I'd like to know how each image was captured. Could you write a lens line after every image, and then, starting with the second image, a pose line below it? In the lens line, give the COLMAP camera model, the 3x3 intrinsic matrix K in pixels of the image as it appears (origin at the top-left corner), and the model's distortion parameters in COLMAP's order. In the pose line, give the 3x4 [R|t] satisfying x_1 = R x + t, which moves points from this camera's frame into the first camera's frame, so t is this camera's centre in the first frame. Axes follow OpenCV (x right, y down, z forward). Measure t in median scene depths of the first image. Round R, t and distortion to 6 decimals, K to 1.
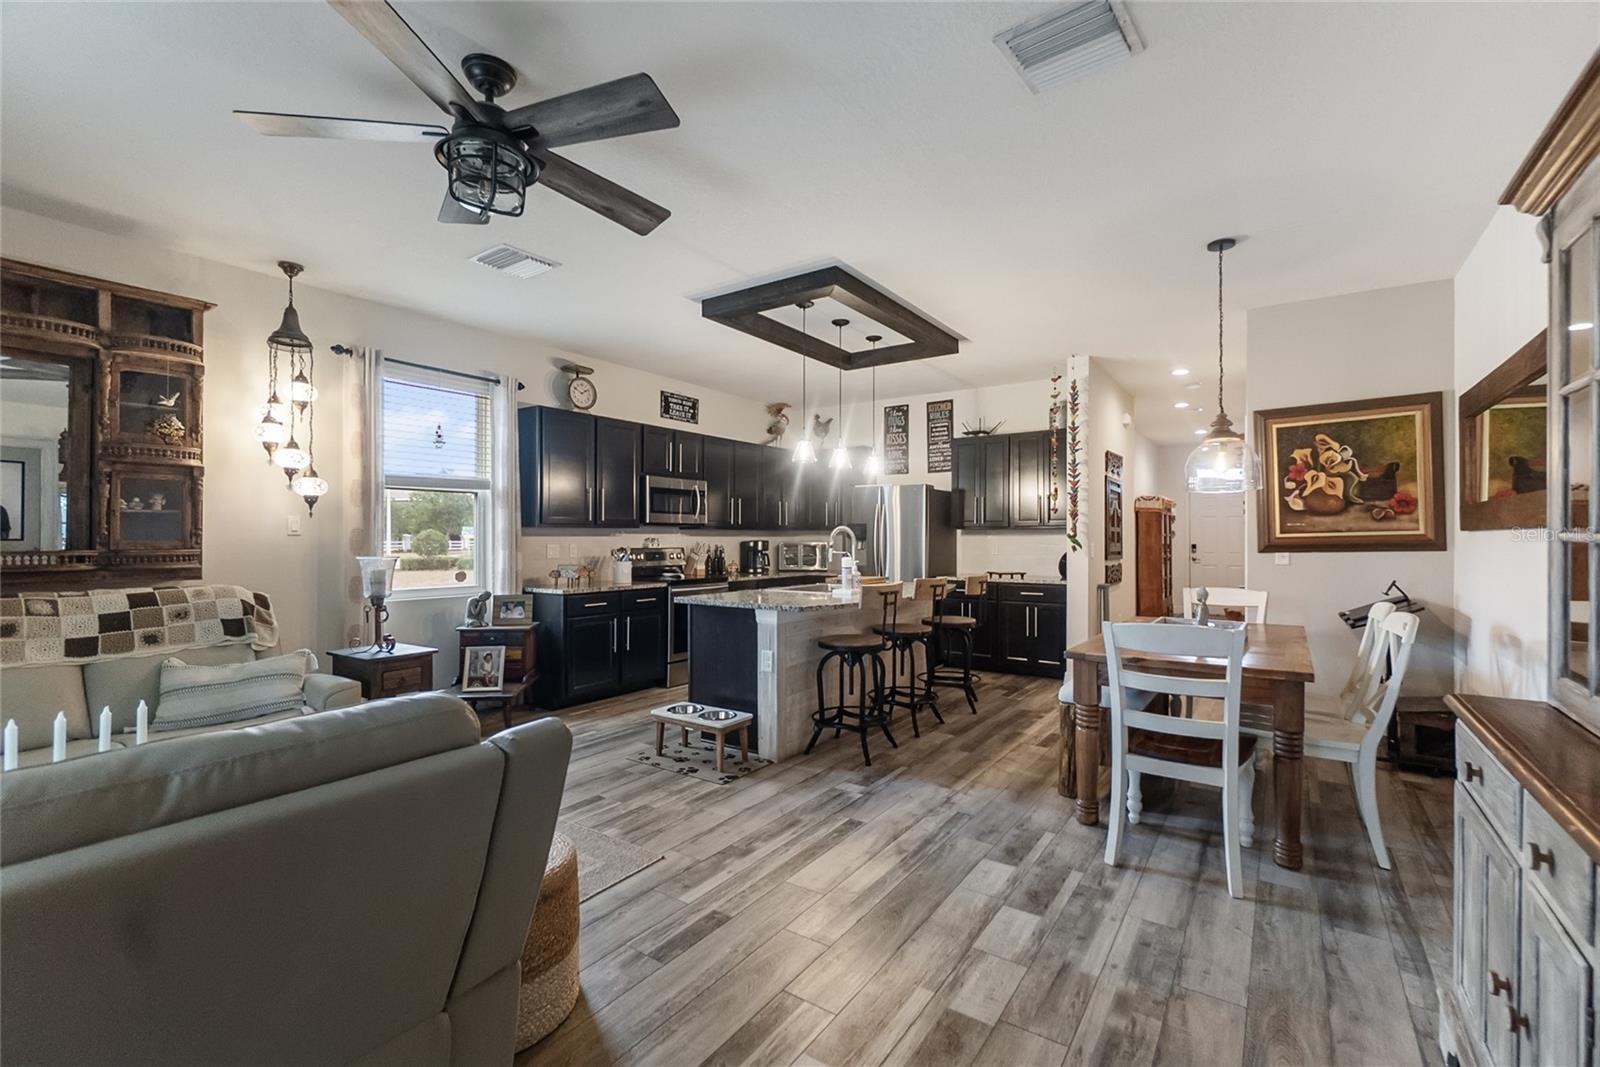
lens RADIAL K [[691.2, 0, 802.2], [0, 691.2, 534.5], [0, 0, 1]] dist [-0.007638, 0.001445]
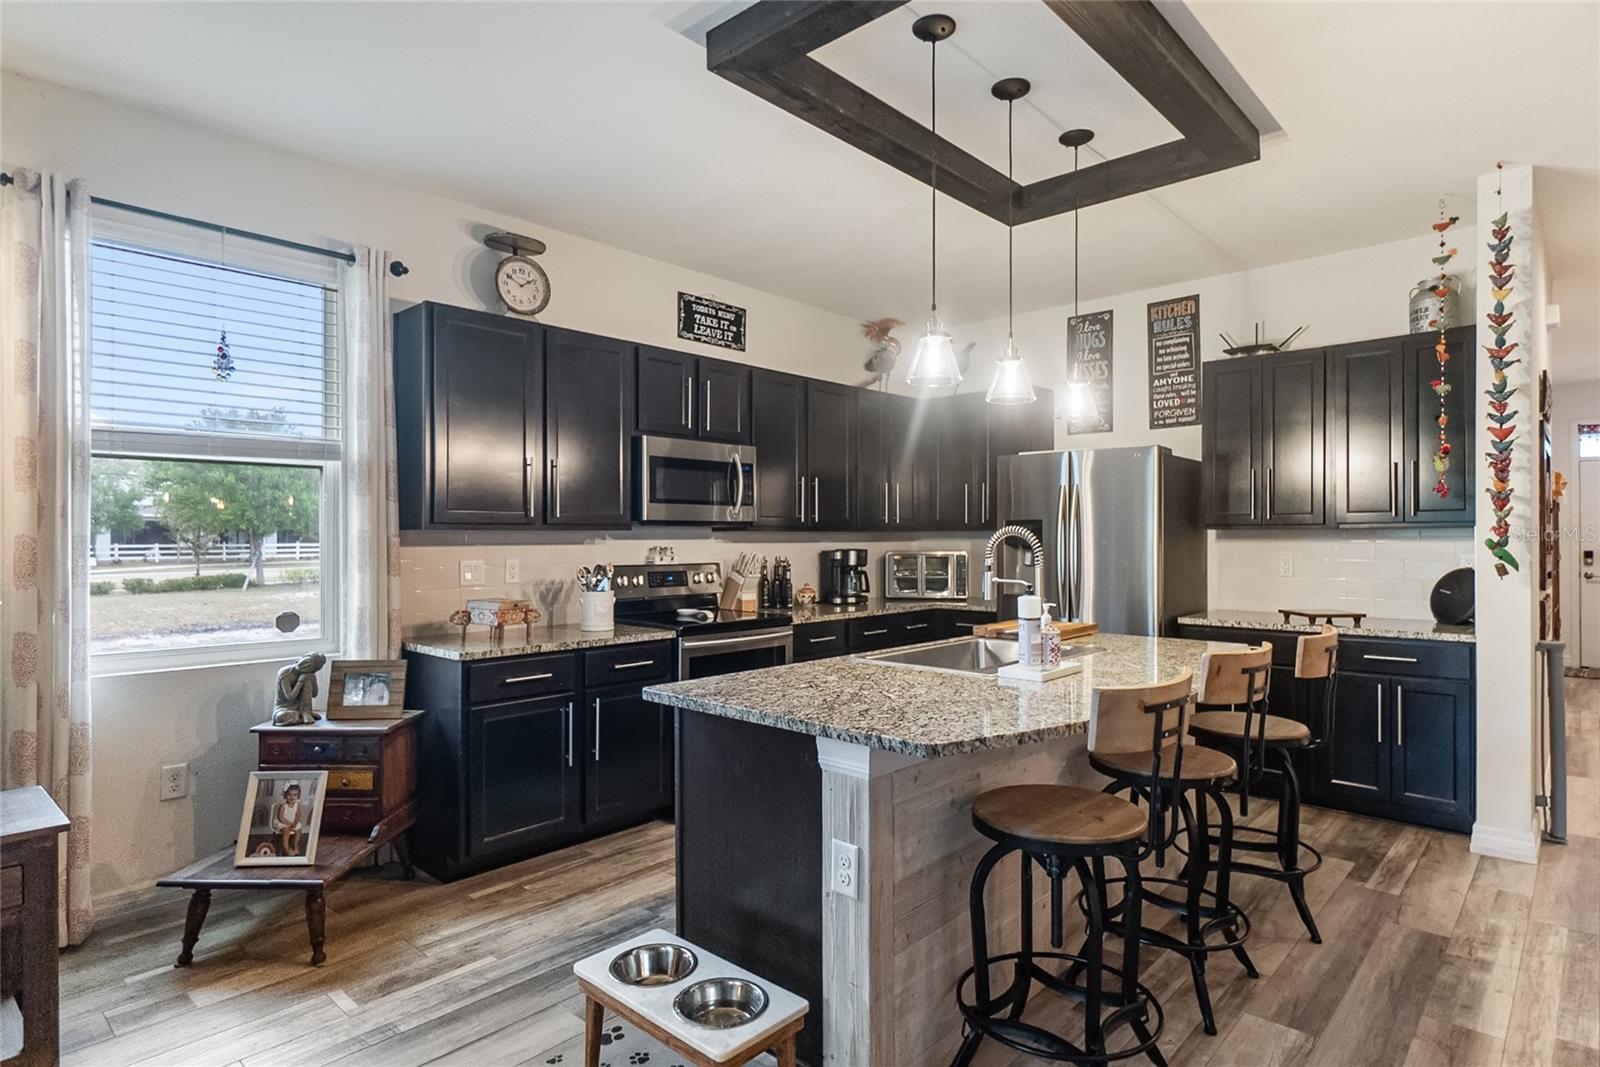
lens RADIAL K [[856.0, 0, 803.9], [0, 856.0, 535.2], [0, 0, 1]] dist [-0.000232, 0.001106]
pose [[0.990911, -0.002611, -0.134492, -0.005519], [0.003000, 0.999992, 0.002692, -0.007471], [0.134484, -0.003071, 0.990911, 0.383815]]
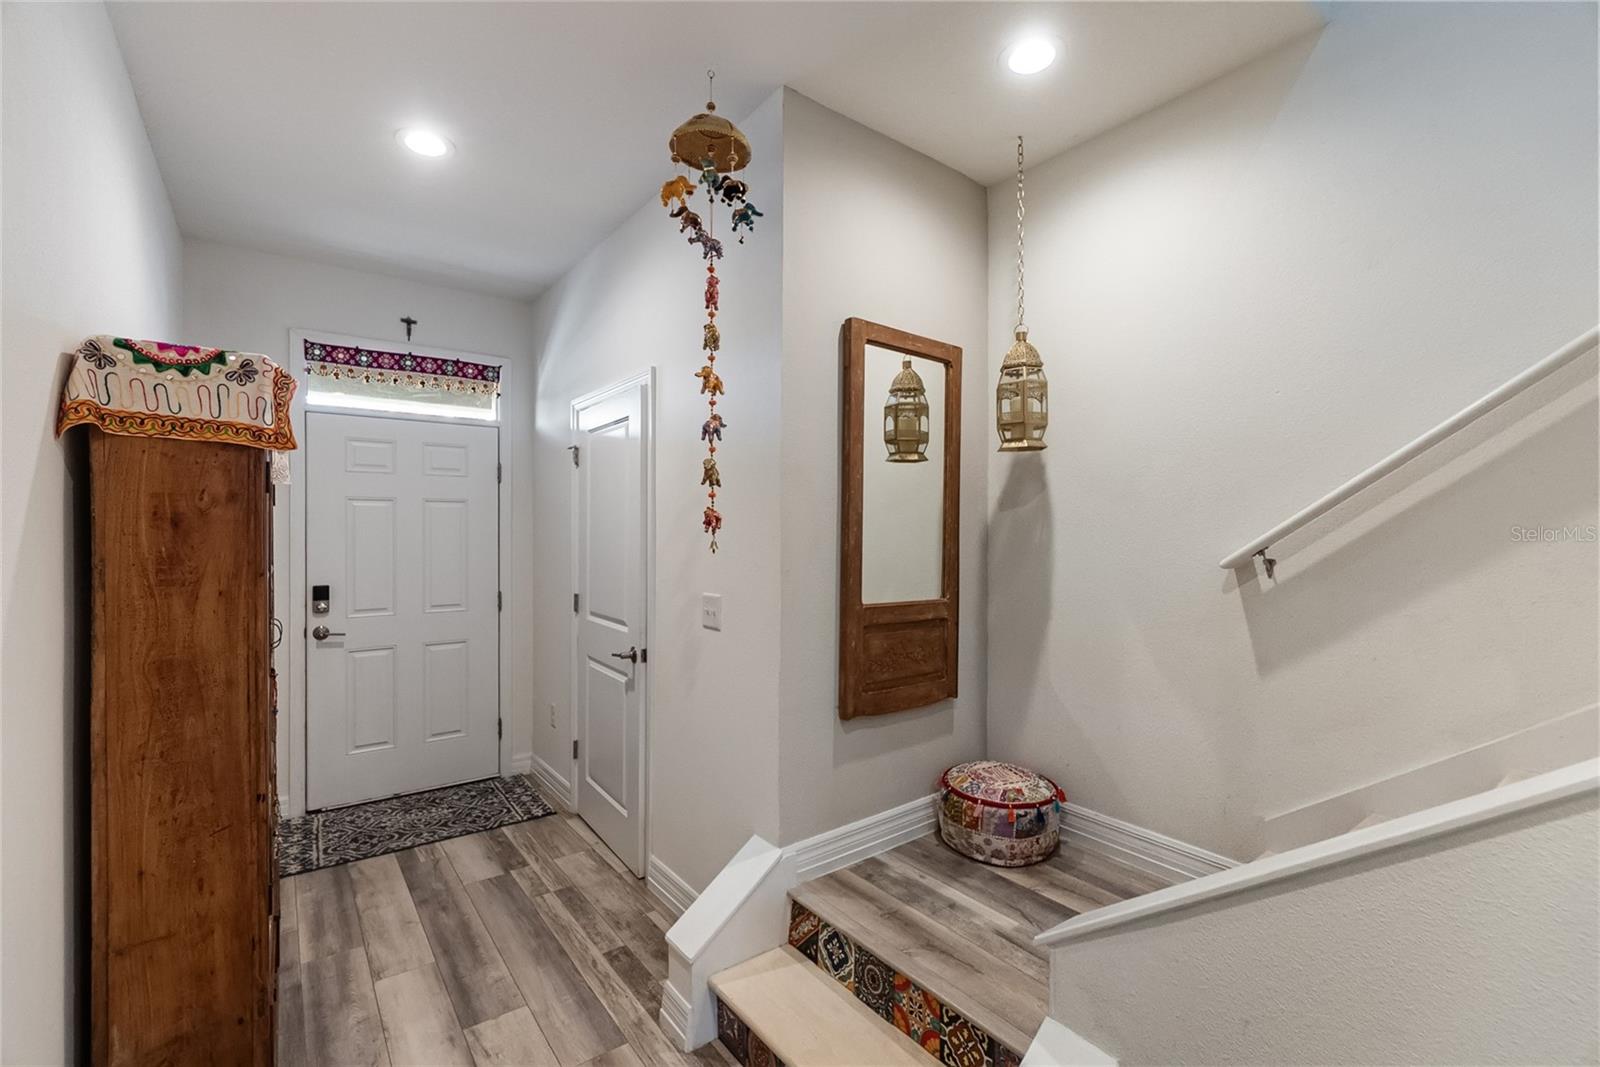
lens RADIAL K [[691.2, 0, 800.4], [0, 691.2, 533.4], [0, 0, 1]] dist [-0.007638, 0.001445]
pose [[0.309900, 0.002569, 0.950766, 0.734480], [-0.006567, 0.999978, -0.000561, -0.023165], [-0.950747, -0.006070, 0.309910, 1.509235]]
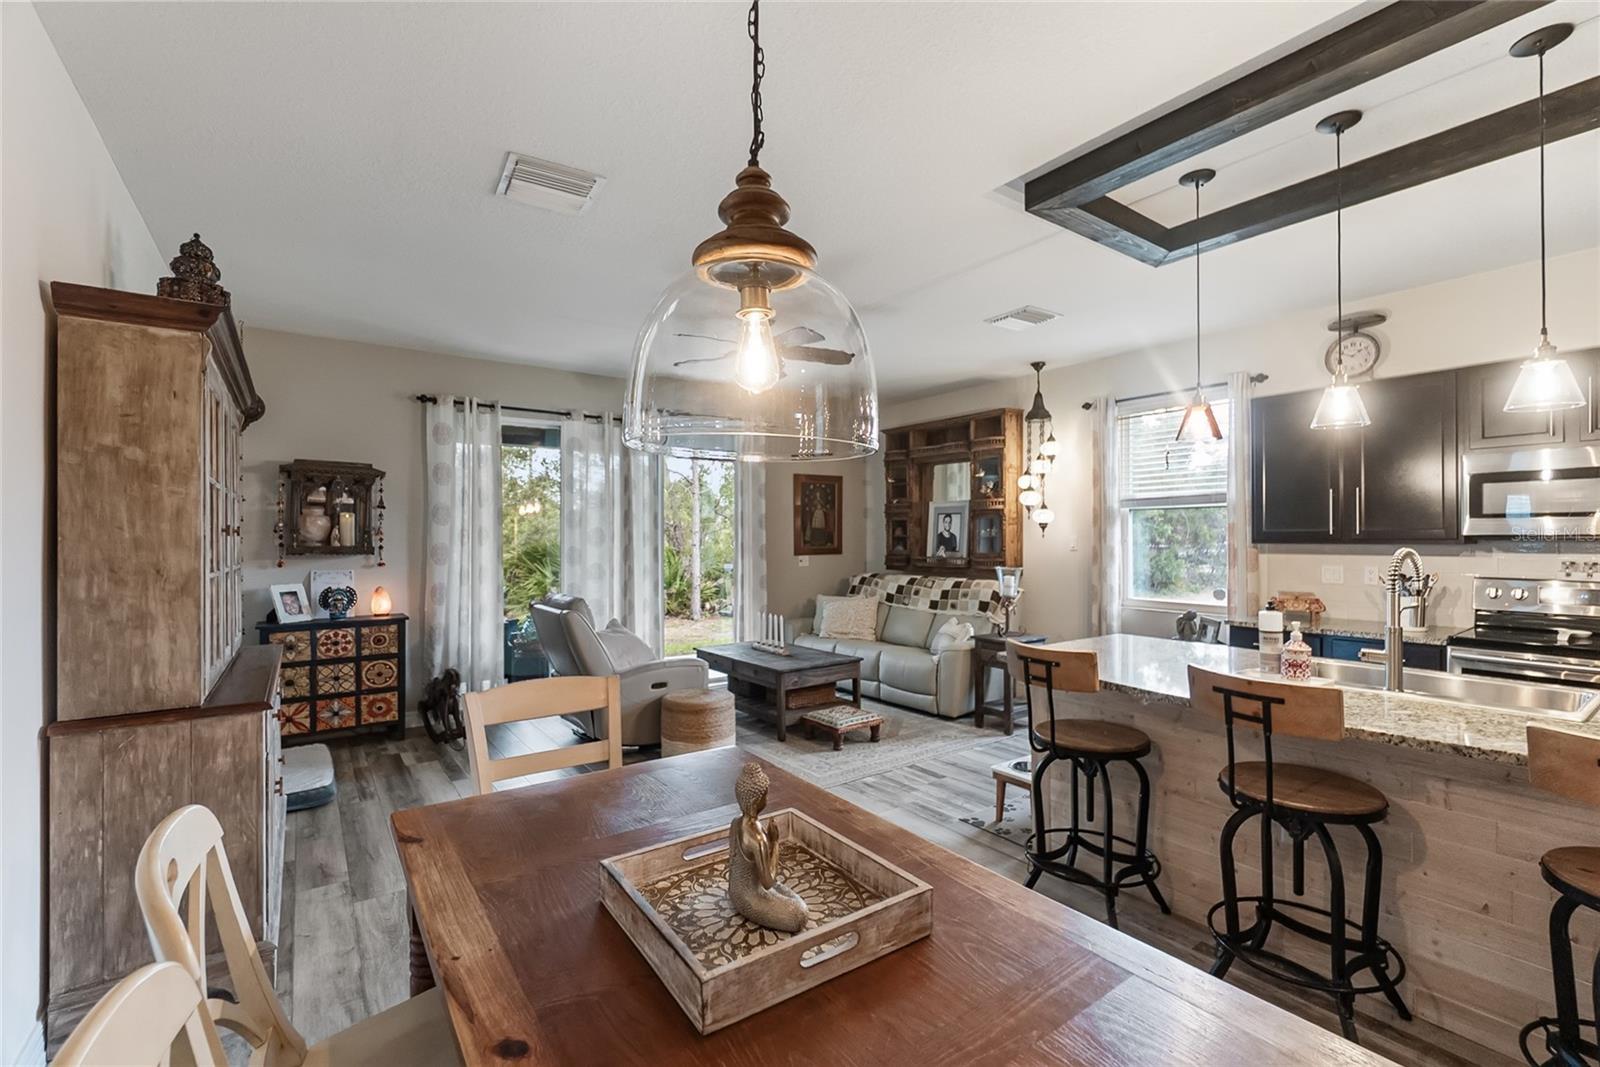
lens RADIAL K [[691.2, 0, 804.1], [0, 691.2, 535.3], [0, 0, 1]] dist [-0.007638, 0.001445]
pose [[-0.325792, -0.001480, -0.945440, 0.585876], [0.008352, 0.999955, -0.004444, -0.021265], [0.945405, -0.009344, -0.325765, 0.750223]]
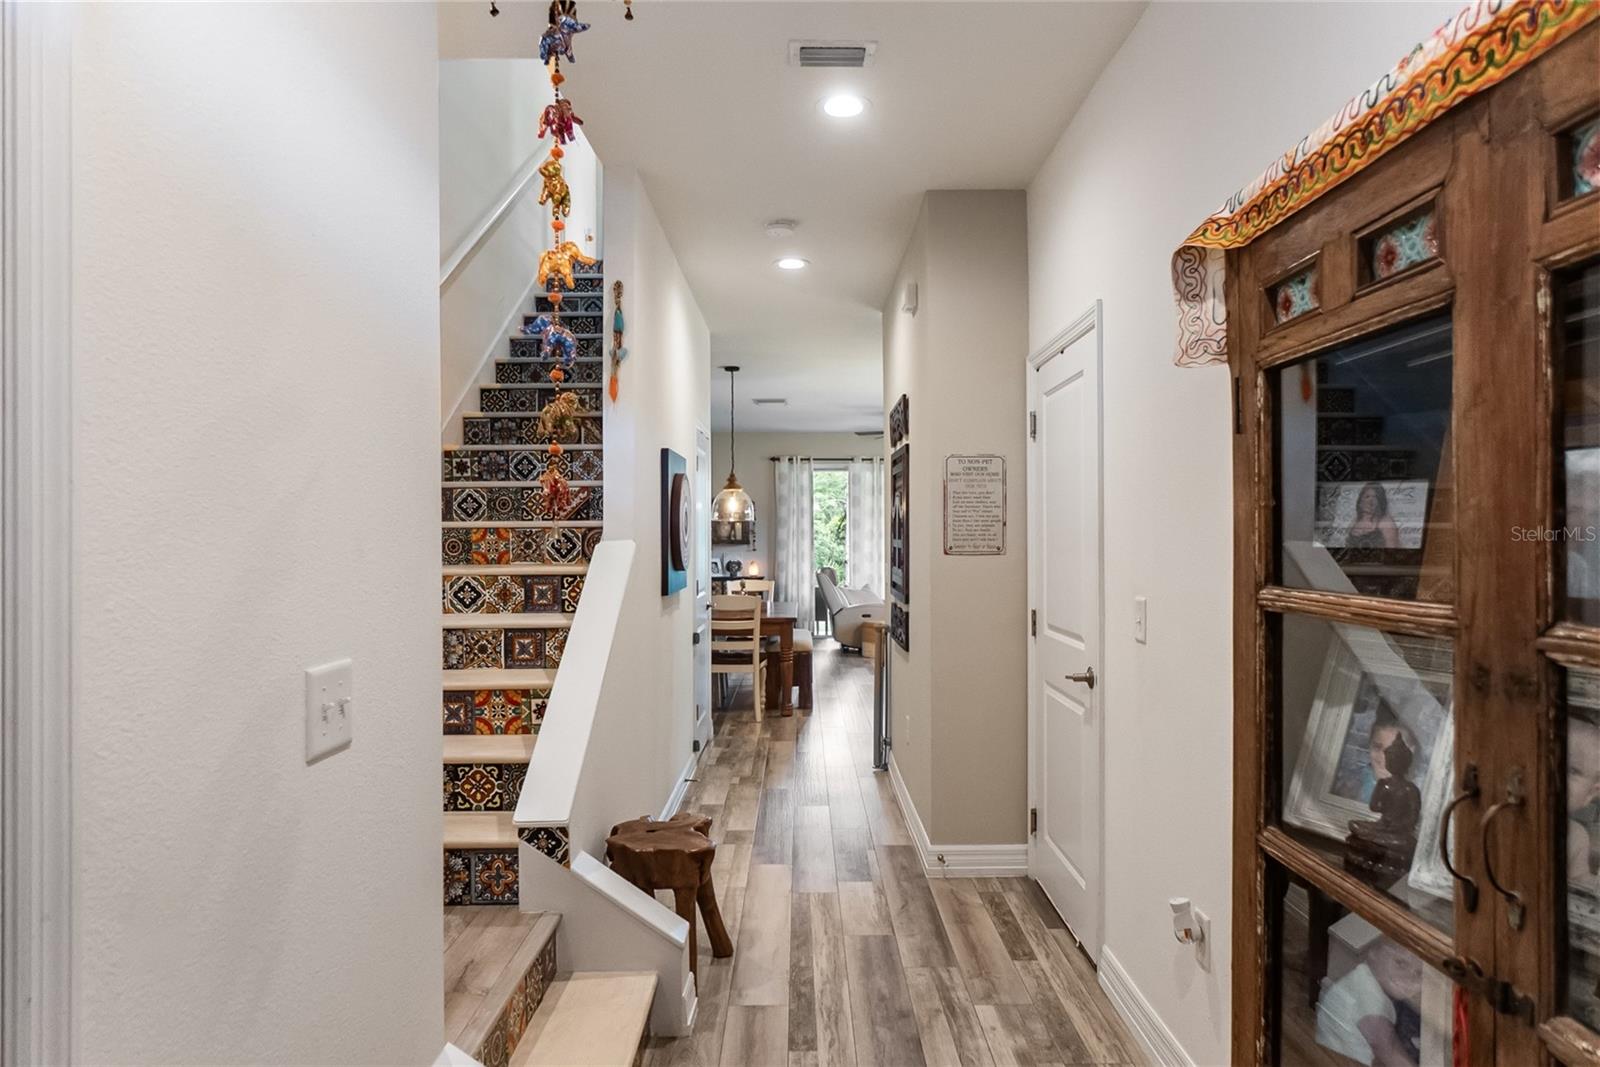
lens RADIAL K [[981.8, 0, 800.2], [0, 981.8, 537.3], [0, 0, 1]] dist [-0.000297, -0.000037]
pose [[-0.820790, 0.003513, -0.571219, 1.230105], [0.007104, 0.999967, -0.004059, -0.011349], [0.571185, -0.007389, -0.820788, 2.042390]]
